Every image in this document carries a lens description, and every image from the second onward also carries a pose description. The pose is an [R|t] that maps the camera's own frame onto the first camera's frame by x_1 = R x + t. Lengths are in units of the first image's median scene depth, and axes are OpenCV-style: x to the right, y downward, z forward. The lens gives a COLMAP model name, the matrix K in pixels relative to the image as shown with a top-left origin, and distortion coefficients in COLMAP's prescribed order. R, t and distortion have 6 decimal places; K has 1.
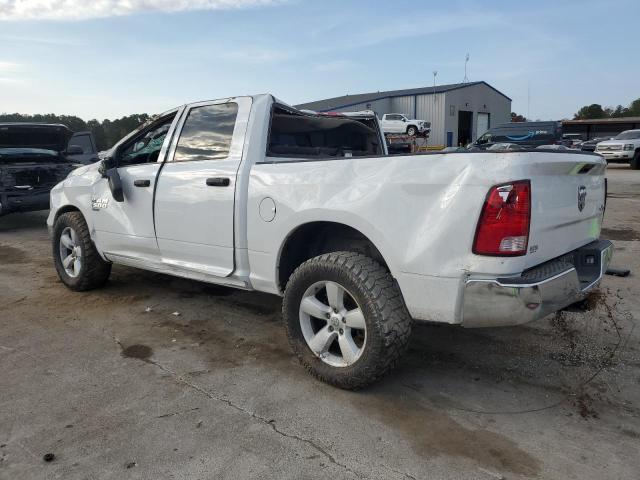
lens RADIAL K [[492.8, 0, 322.9], [0, 492.8, 239.3], [0, 0, 1]] dist [0.020414, 0.005026]
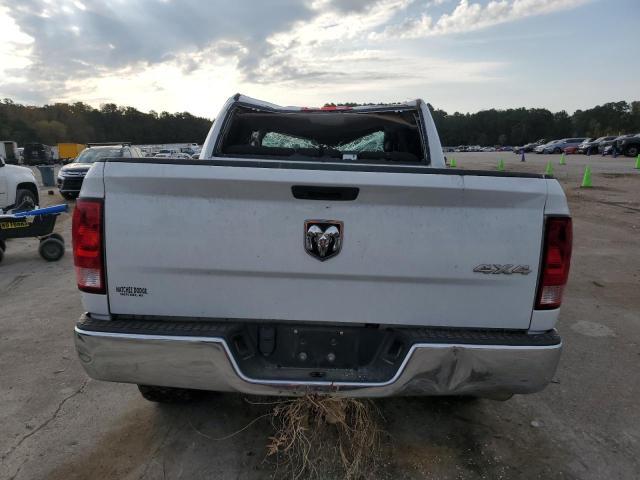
lens RADIAL K [[492.8, 0, 320.4], [0, 492.8, 253.6], [0, 0, 1]] dist [0.020414, 0.005026]
pose [[0.650567, 0.168094, -0.740613, 1.051612], [-0.136290, 0.985207, 0.103888, -0.139876], [0.747120, 0.033352, 0.663852, 0.647527]]
